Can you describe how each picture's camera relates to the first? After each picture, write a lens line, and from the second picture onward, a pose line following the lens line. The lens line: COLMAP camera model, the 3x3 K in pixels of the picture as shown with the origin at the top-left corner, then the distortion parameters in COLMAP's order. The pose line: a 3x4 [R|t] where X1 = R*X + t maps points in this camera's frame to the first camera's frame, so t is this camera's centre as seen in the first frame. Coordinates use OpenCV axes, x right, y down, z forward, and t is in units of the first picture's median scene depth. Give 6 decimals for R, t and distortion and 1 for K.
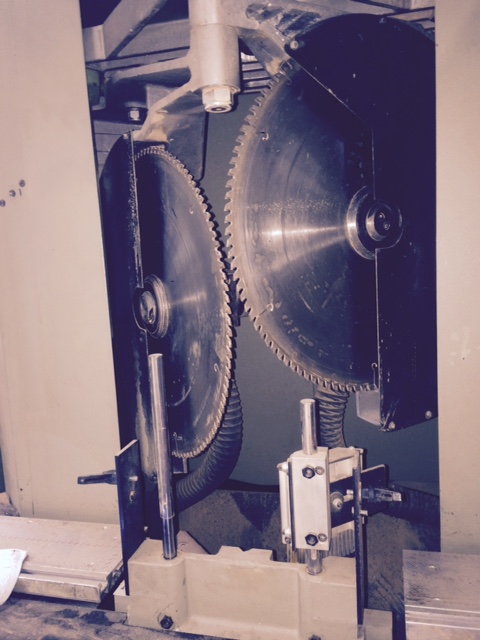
lens RADIAL K [[543.5, 0, 246.2], [0, 543.5, 319.5], [0, 0, 1]] dist [0.040265, -0.072243]
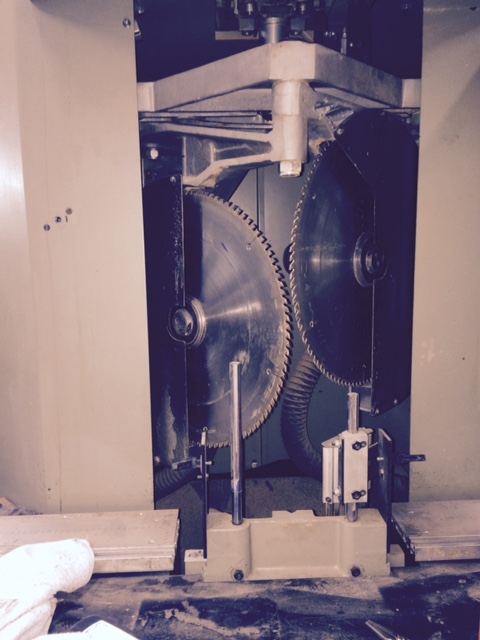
lens RADIAL K [[543.5, 0, 236.1], [0, 543.5, 318.8], [0, 0, 1]] dist [0.040265, -0.072243]
pose [[0.957879, -0.000717, 0.287171, -0.477313], [0.002038, 0.999989, -0.004303, -0.028702], [-0.287164, 0.004707, 0.957870, -0.192655]]
